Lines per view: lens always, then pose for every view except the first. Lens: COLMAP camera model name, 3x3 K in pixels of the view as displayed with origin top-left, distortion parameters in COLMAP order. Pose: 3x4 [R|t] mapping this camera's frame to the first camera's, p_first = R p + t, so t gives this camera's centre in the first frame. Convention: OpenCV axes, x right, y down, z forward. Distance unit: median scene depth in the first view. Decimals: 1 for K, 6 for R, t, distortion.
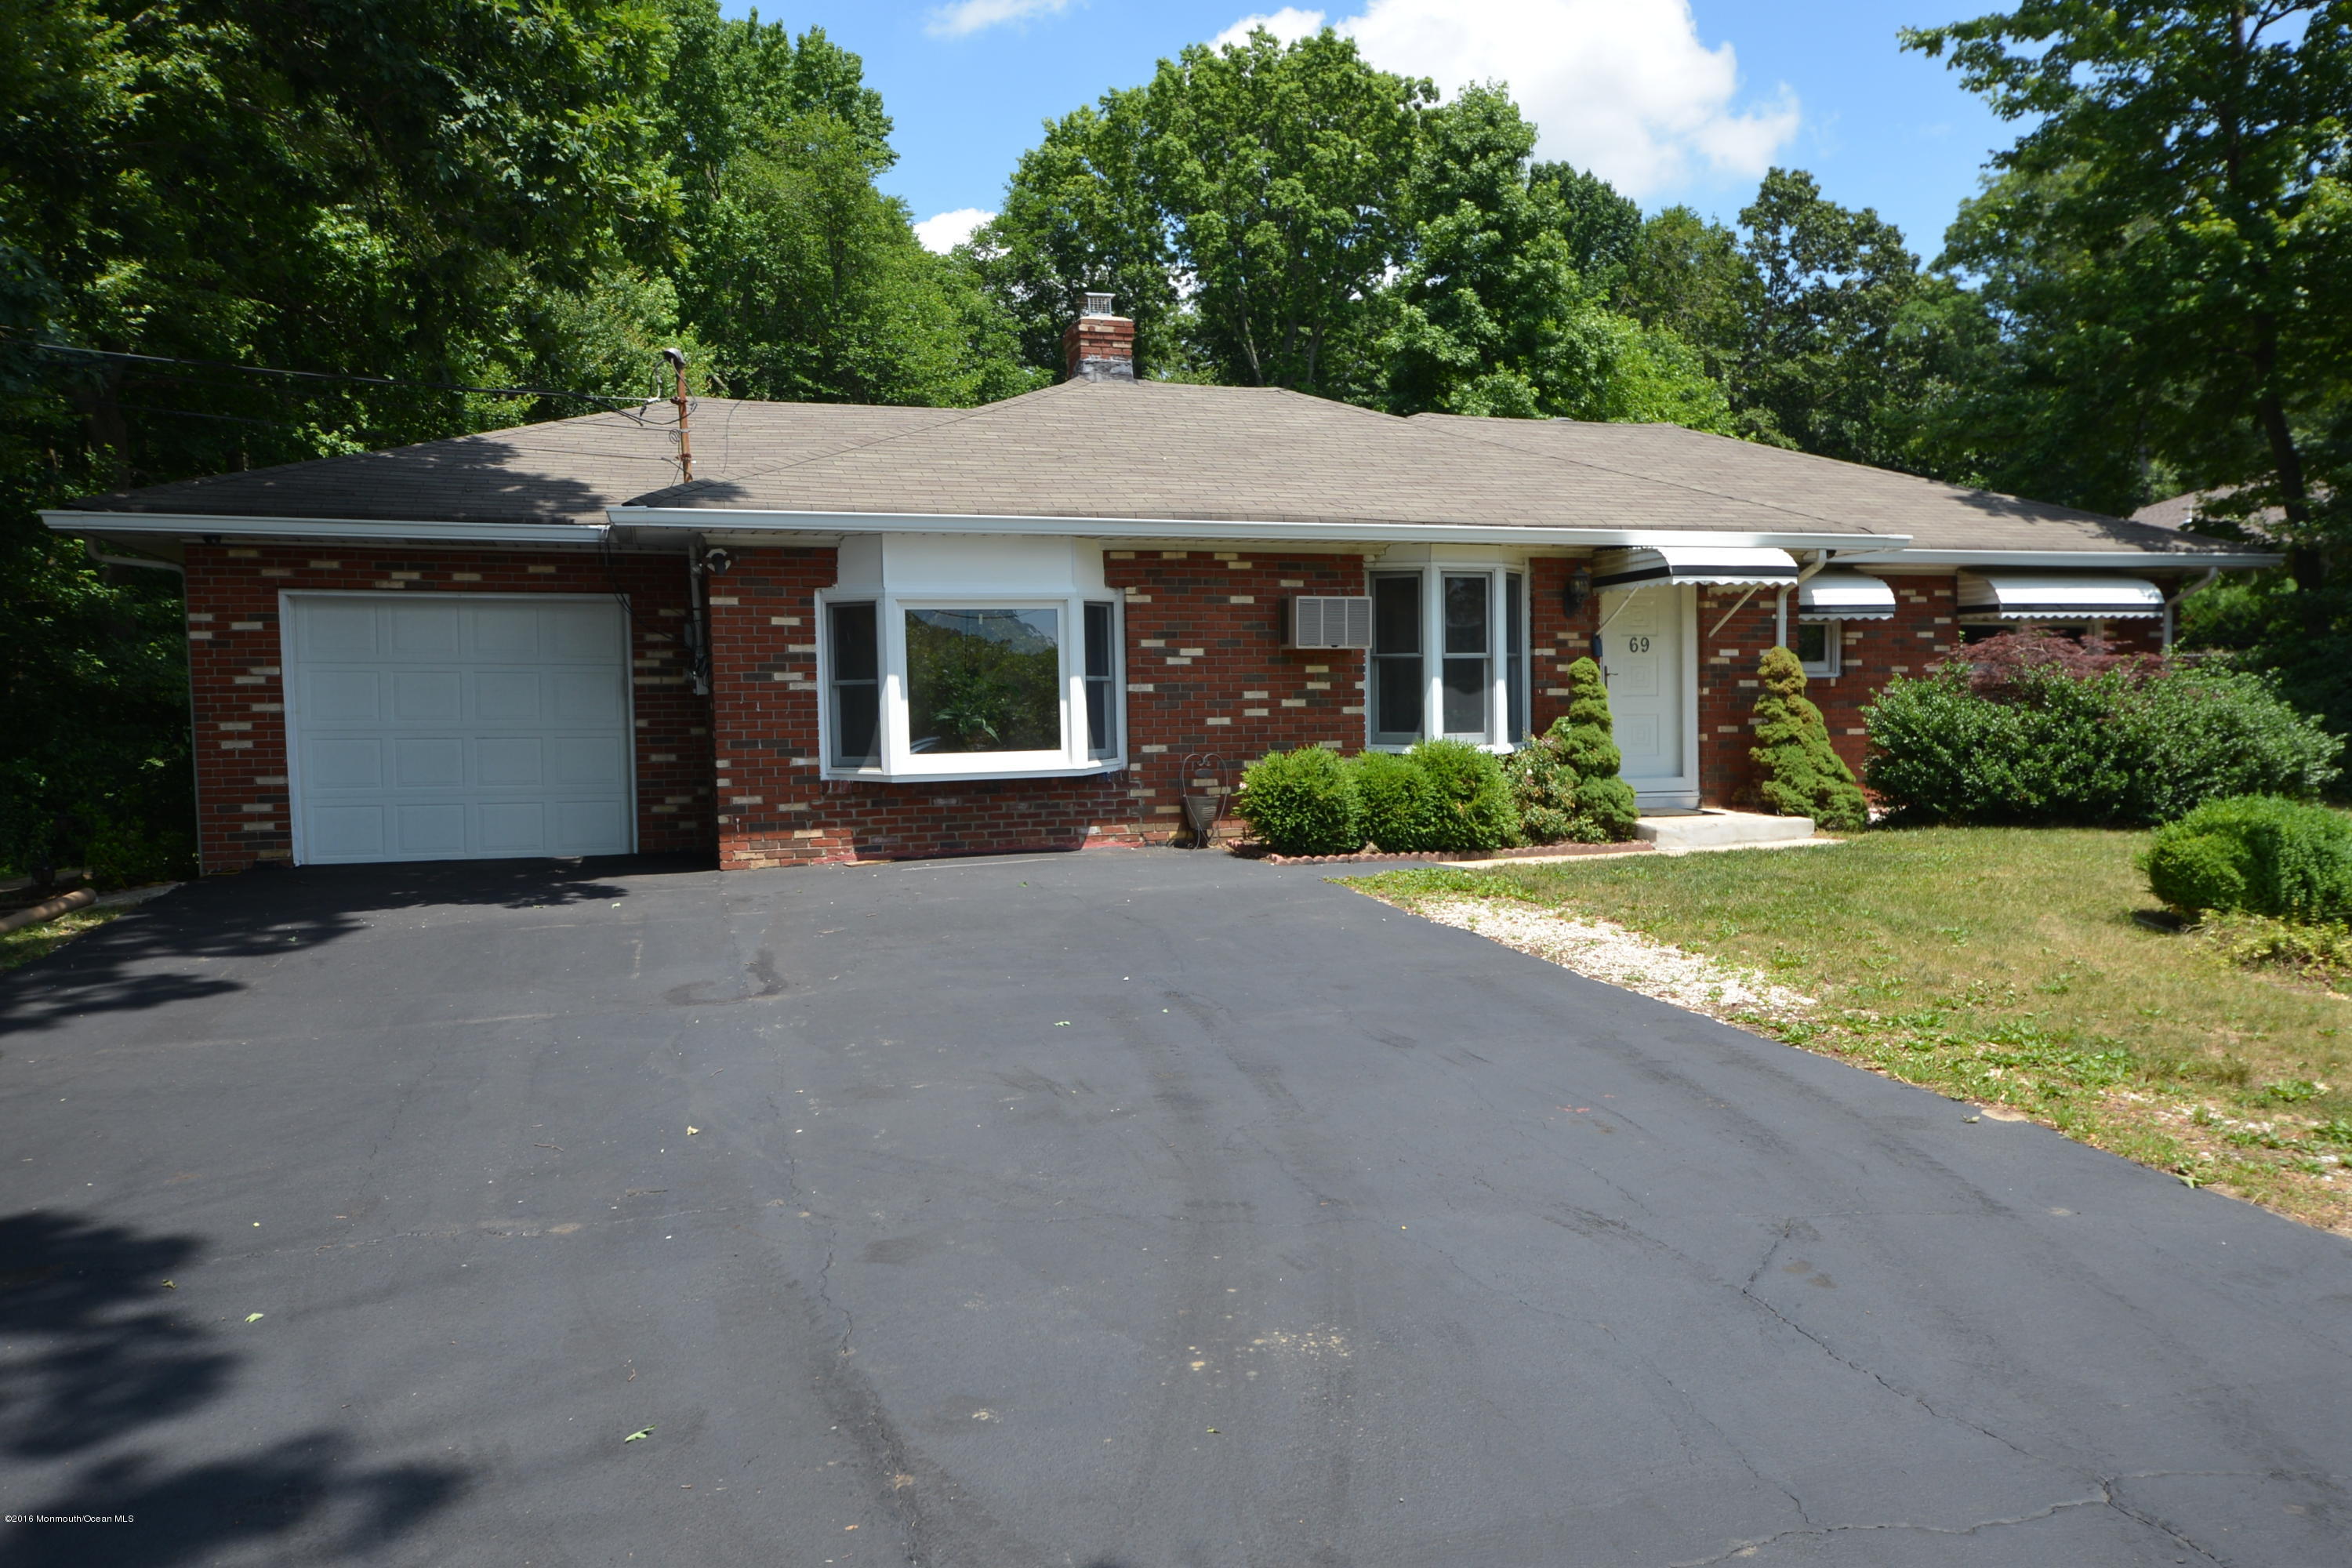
lens RADIAL K [[1871.0, 0, 1176.0], [0, 1871.0, 784.0], [0, 0, 1]] dist [0.026270, 0.001262]
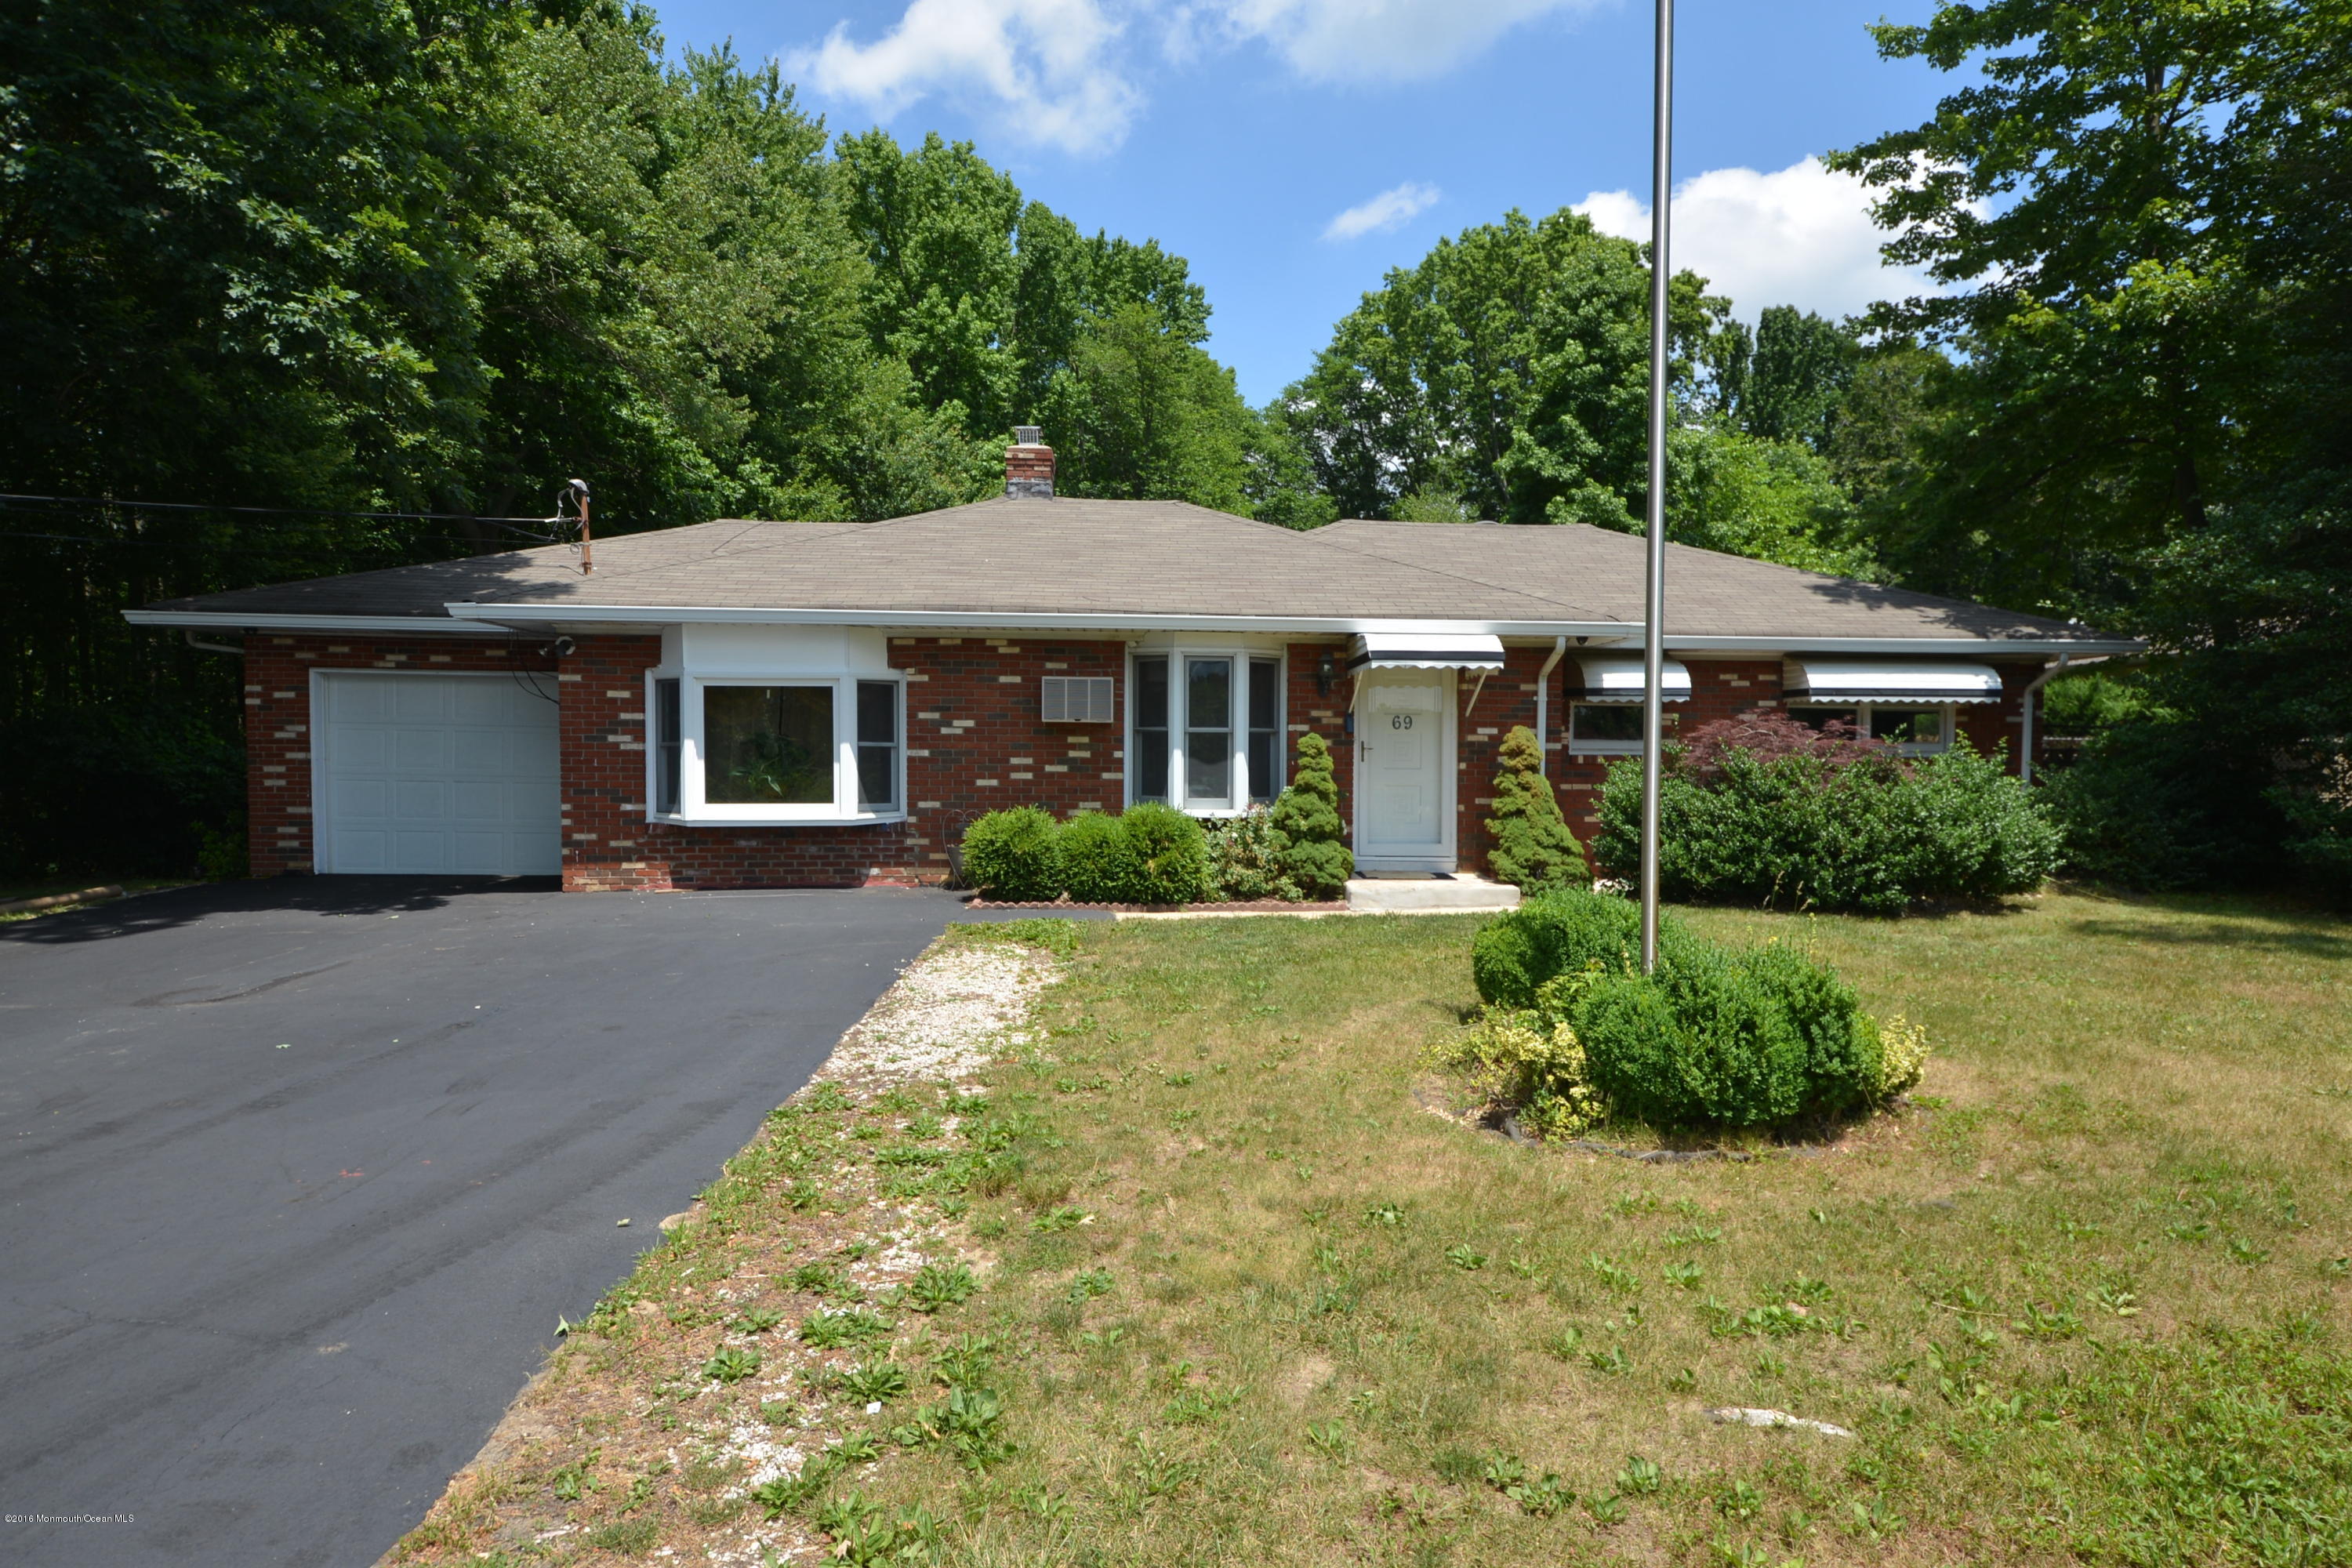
lens RADIAL K [[1460.2, 0, 1176.0], [0, 1460.2, 784.0], [0, 0, 1]] dist [0.017355, -0.001753]
pose [[0.962963, 0.024798, -0.268492, 0.380257], [-0.031964, 0.999239, -0.022350, -0.015924], [0.267734, 0.030104, 0.963023, 0.149869]]
